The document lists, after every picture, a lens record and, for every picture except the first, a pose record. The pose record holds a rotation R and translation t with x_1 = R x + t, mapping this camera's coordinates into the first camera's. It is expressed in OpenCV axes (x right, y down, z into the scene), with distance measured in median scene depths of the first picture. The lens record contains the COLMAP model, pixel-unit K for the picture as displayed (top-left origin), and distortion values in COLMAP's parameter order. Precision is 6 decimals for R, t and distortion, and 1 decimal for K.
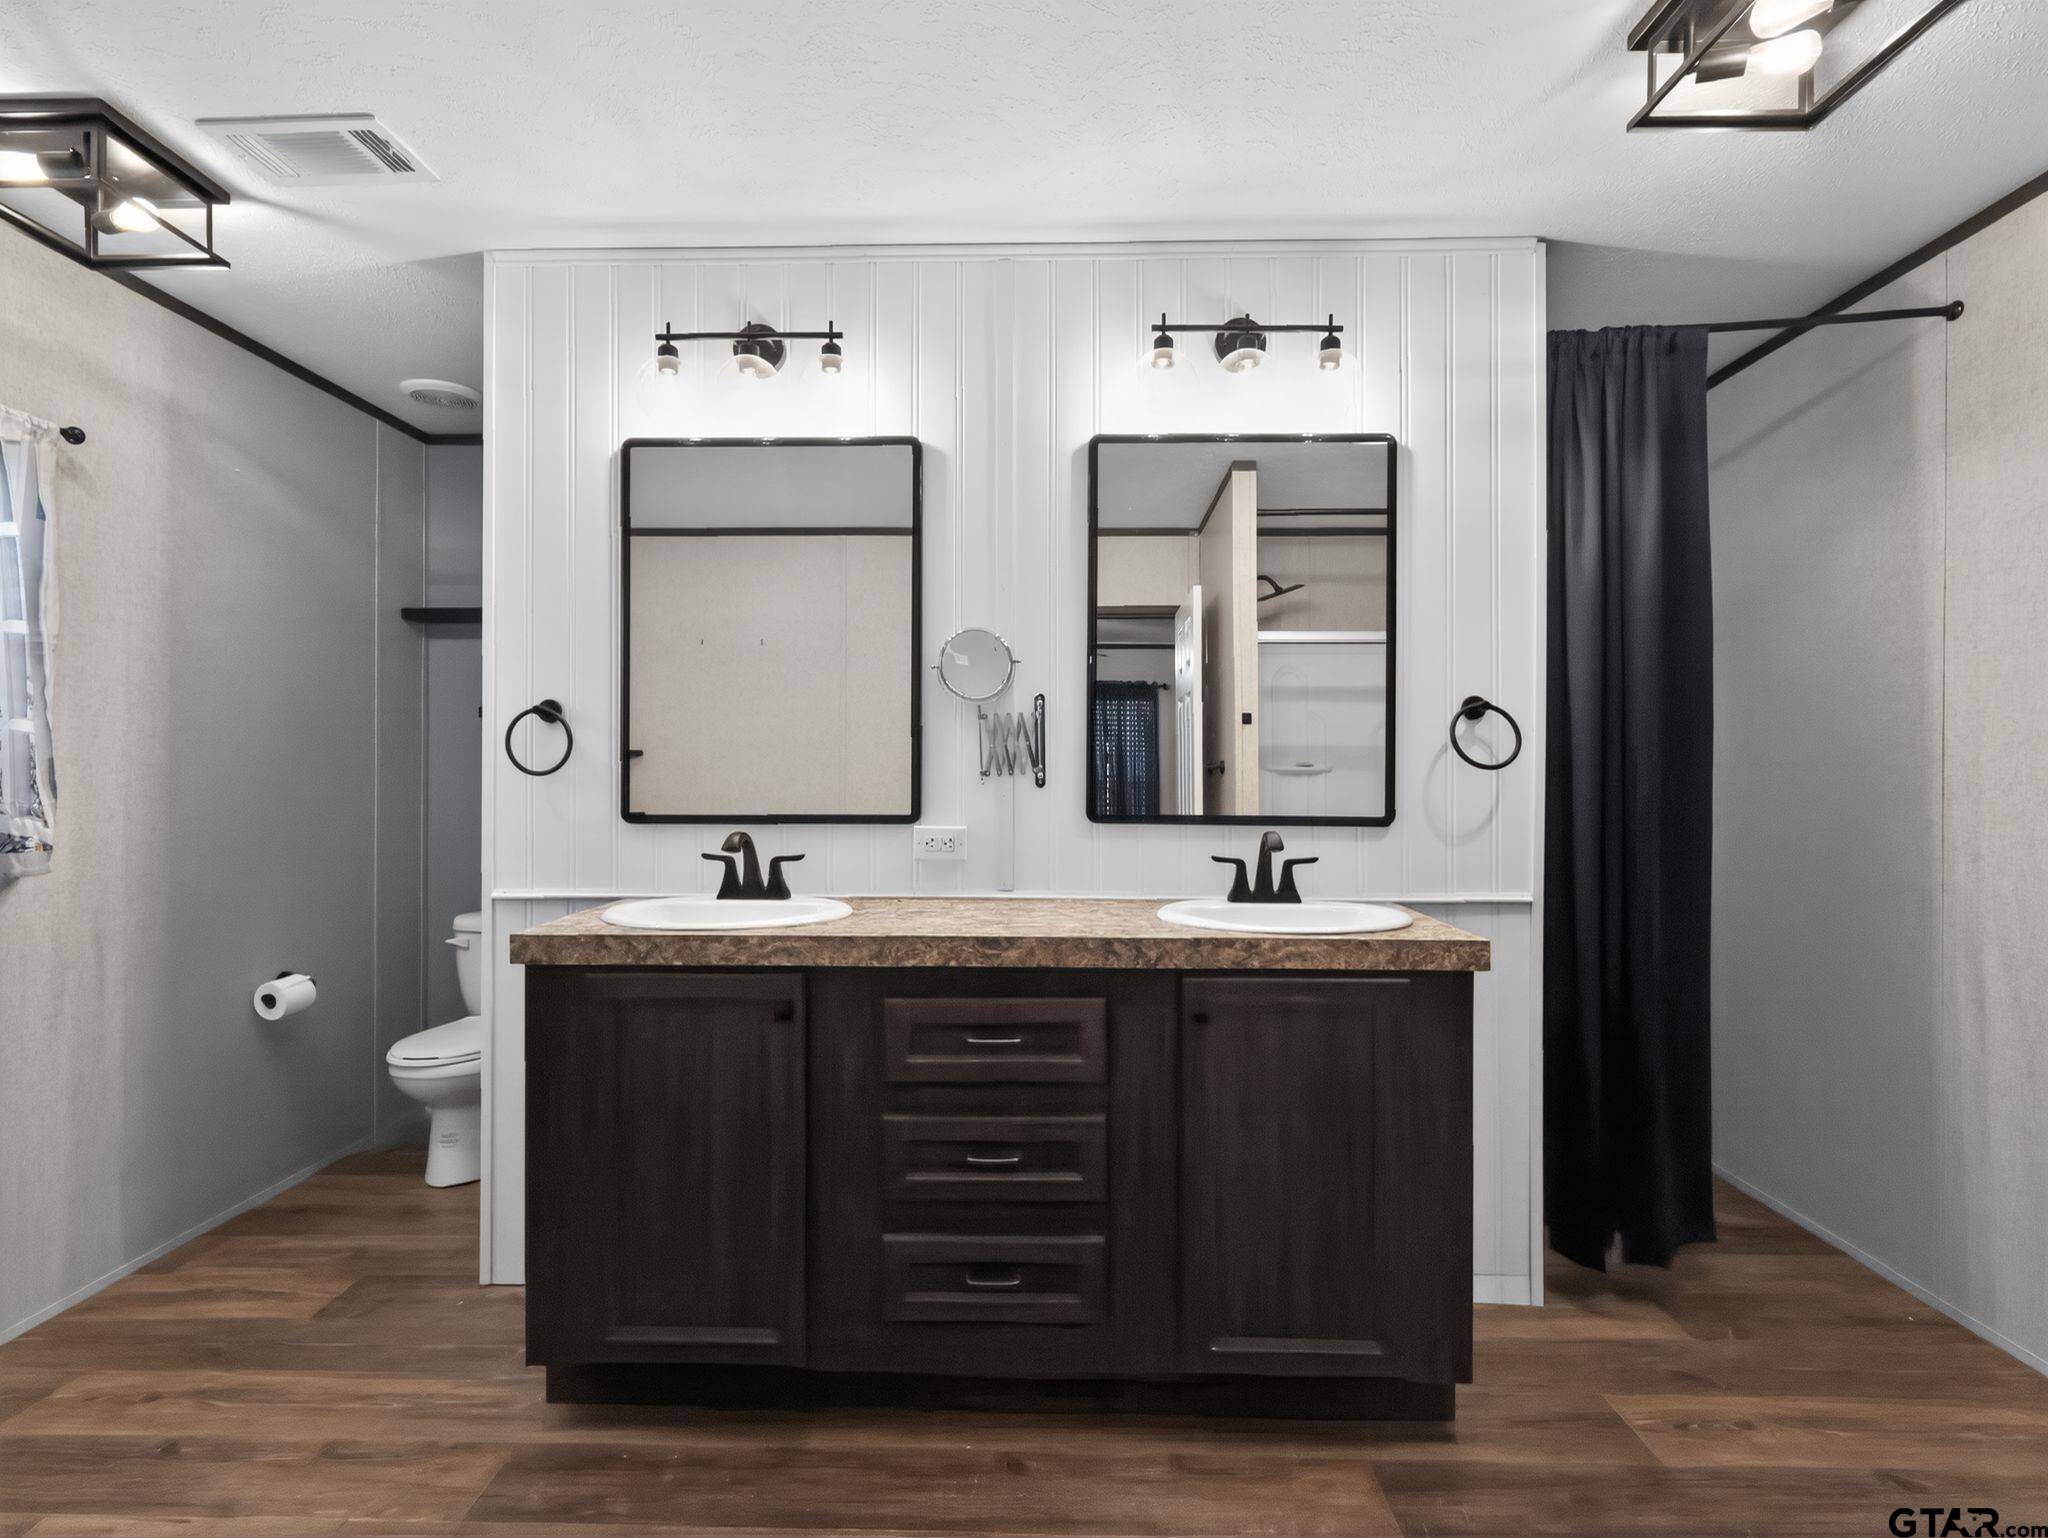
lens RADIAL K [[943.1, 0, 1028.7], [0, 943.1, 777.4], [0, 0, 1]] dist [-0.000674, -0.000253]
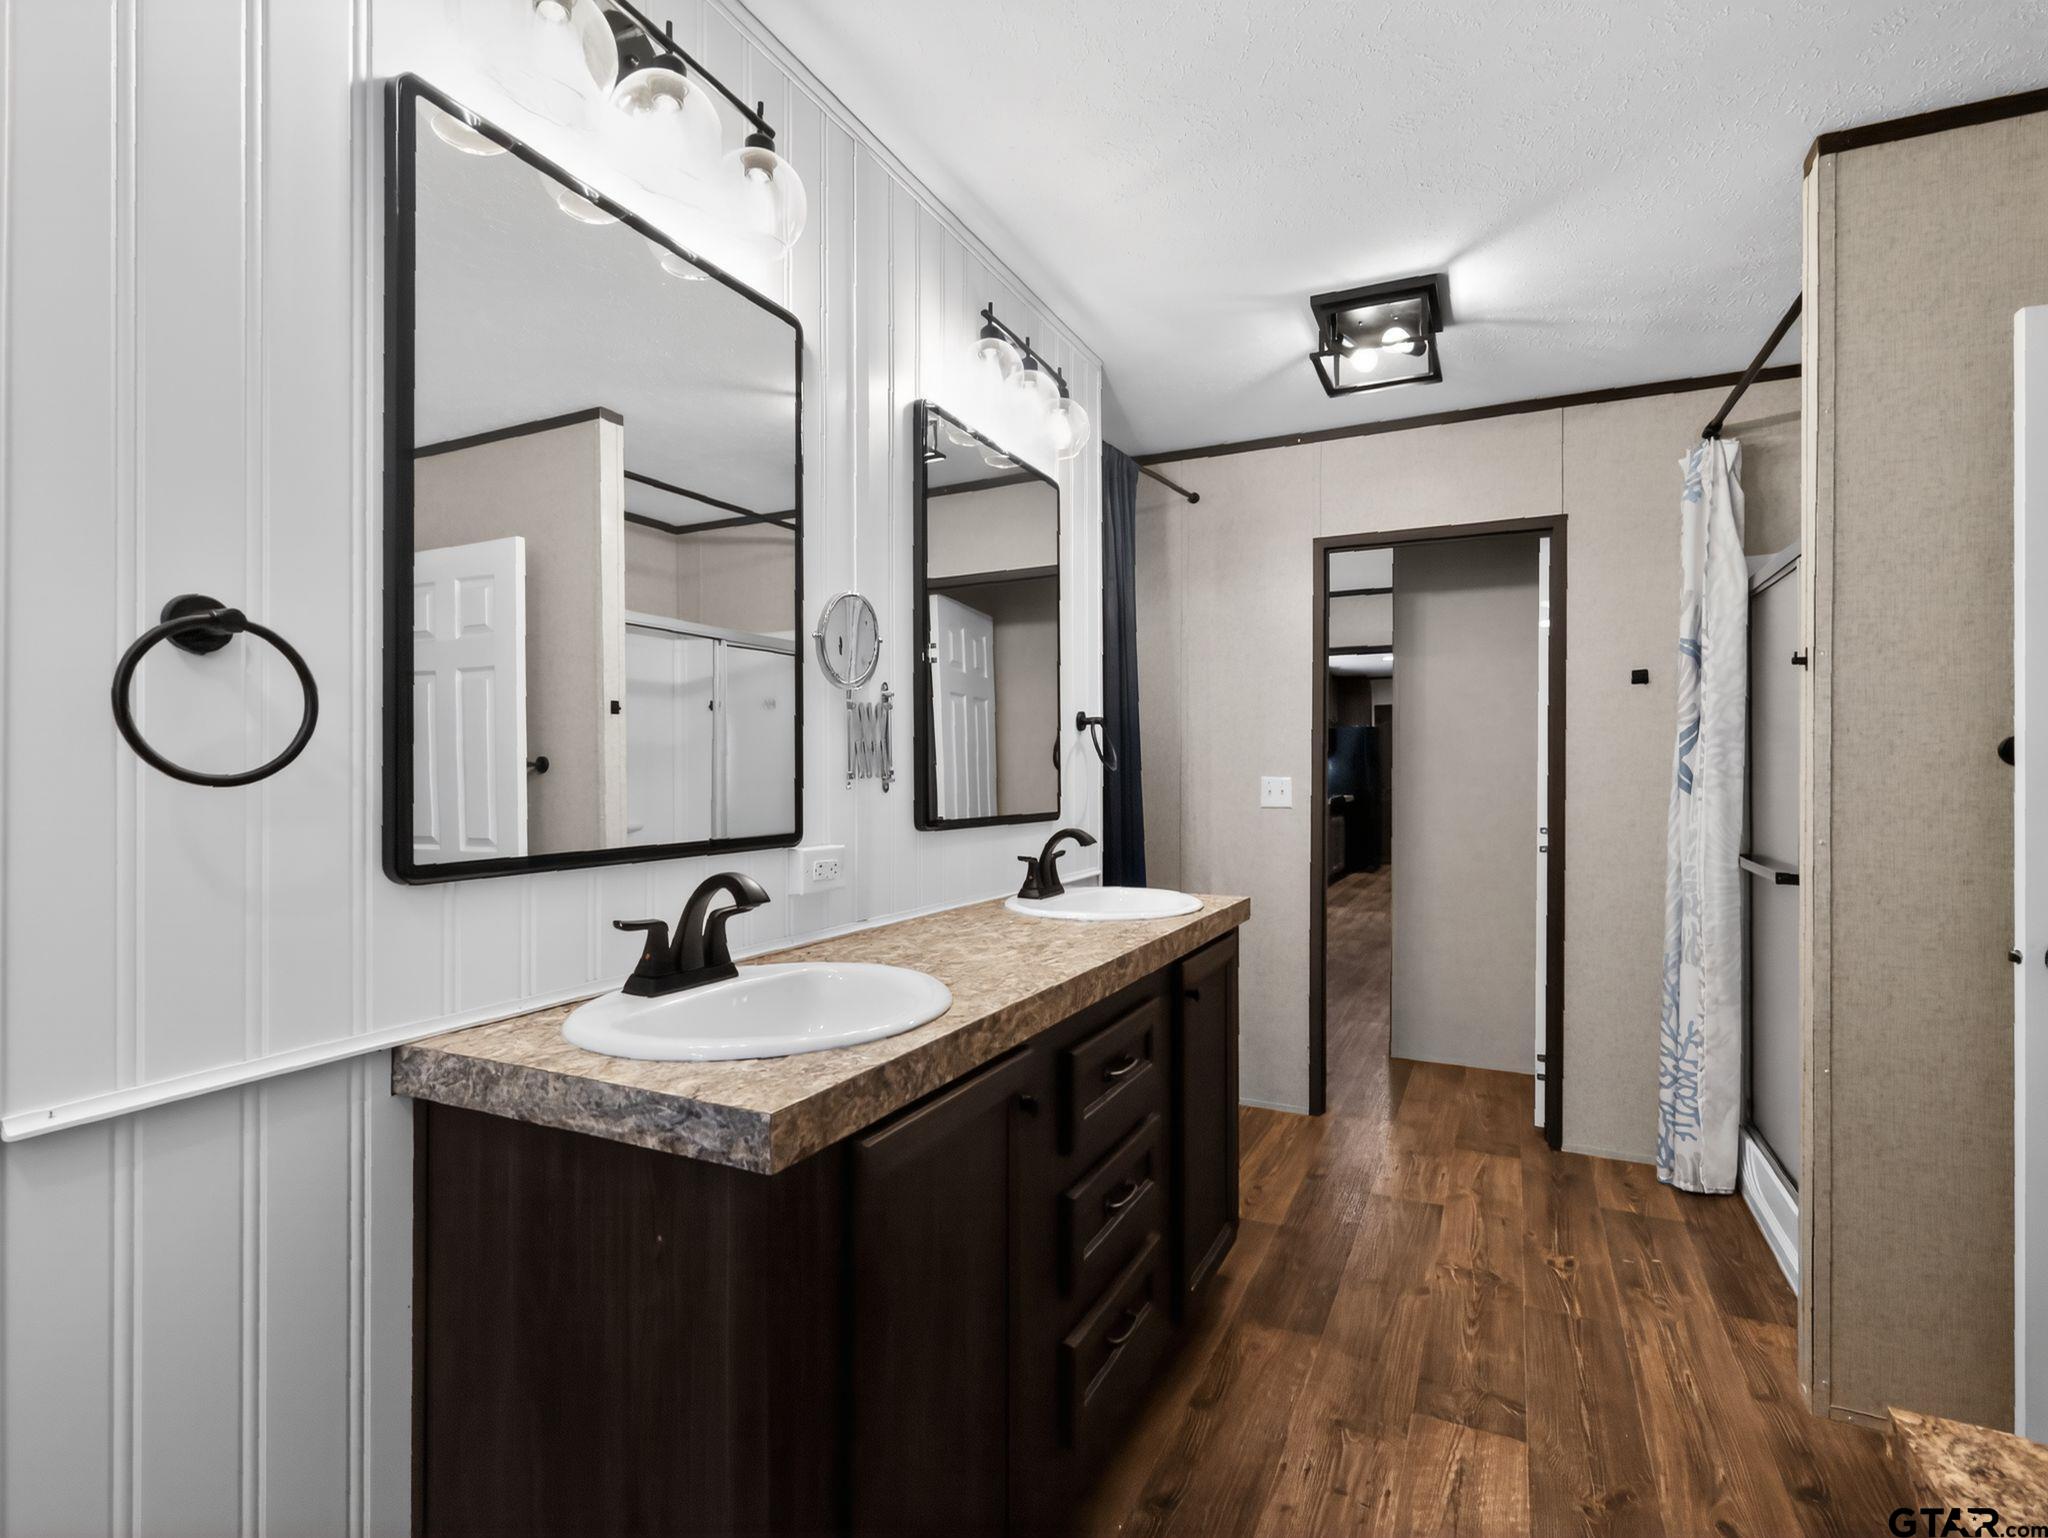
lens RADIAL K [[988.4, 0, 1016.0], [0, 988.4, 769.0], [0, 0, 1]] dist [-0.000284, -0.000397]
pose [[0.445390, 0.005053, 0.895322, -0.740886], [-0.002738, 0.999987, -0.004282, -0.007470], [-0.895332, -0.000544, 0.445398, 0.514758]]
